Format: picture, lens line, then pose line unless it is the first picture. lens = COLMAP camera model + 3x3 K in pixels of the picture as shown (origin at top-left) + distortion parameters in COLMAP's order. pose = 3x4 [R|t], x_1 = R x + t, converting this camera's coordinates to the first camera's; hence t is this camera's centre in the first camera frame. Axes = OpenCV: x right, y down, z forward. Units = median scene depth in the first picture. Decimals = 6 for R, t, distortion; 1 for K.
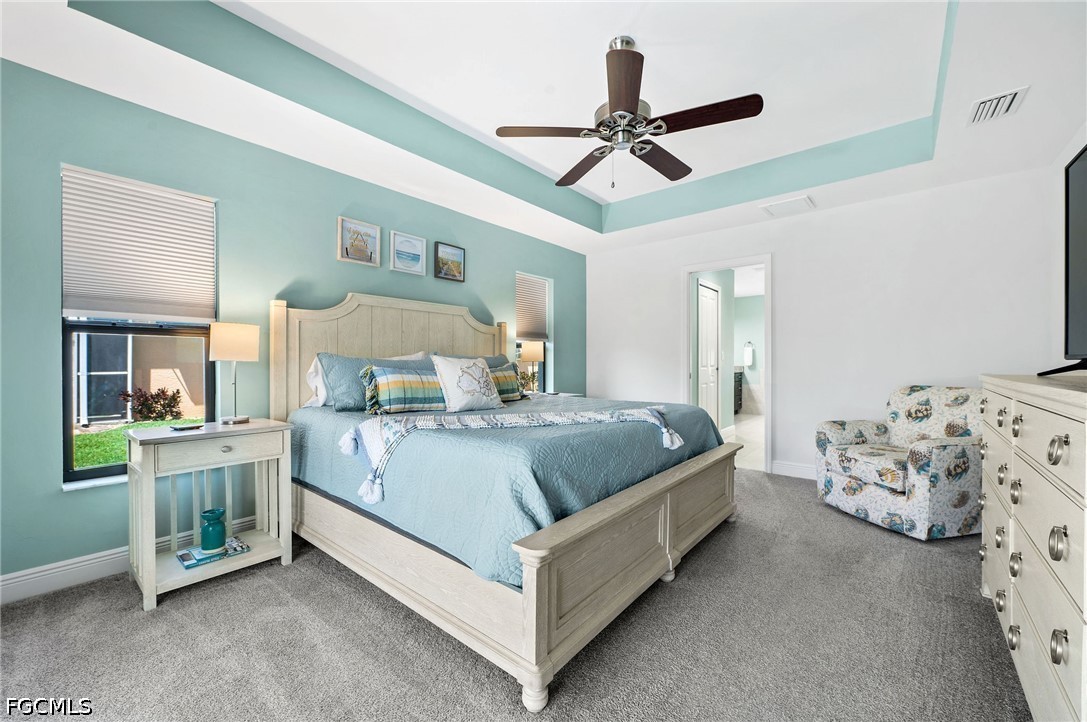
lens RADIAL K [[434.3, 0, 545.8], [0, 434.3, 363.4], [0, 0, 1]] dist [-0.006993, 0.000071]
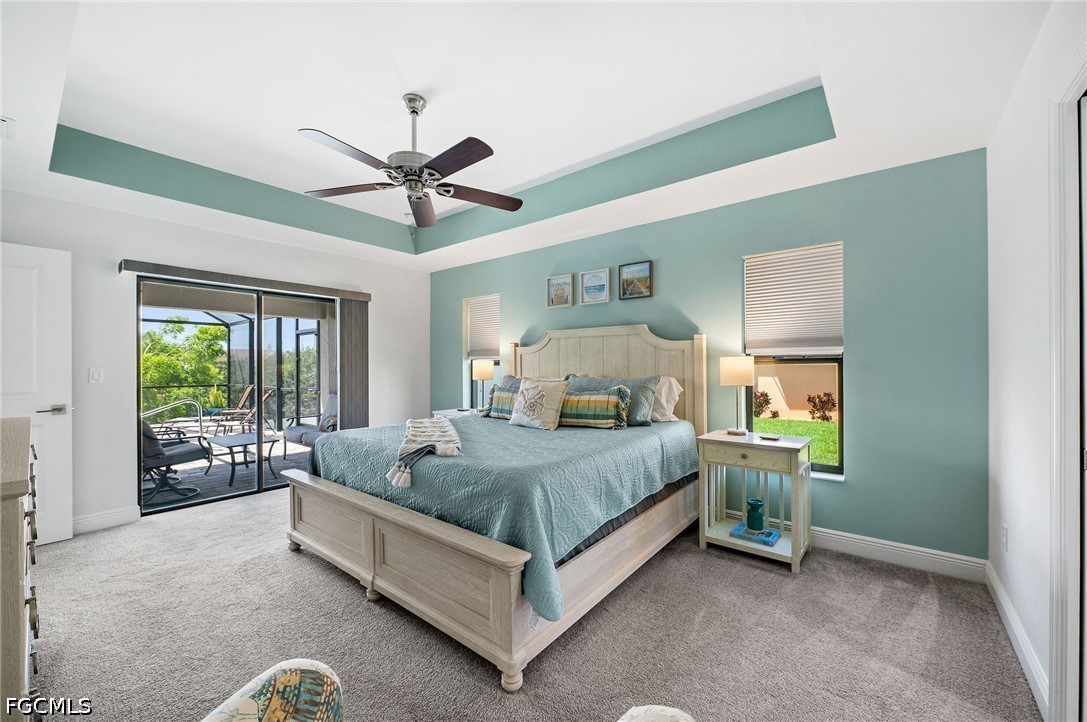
lens RADIAL K [[434.3, 0, 541.1], [0, 434.3, 366.1], [0, 0, 1]] dist [-0.006993, 0.000071]
pose [[-0.003711, -0.003407, -0.999987, 0.797634], [-0.000595, 0.999994, -0.003405, -0.039853], [0.999993, 0.000582, -0.003713, 0.839255]]
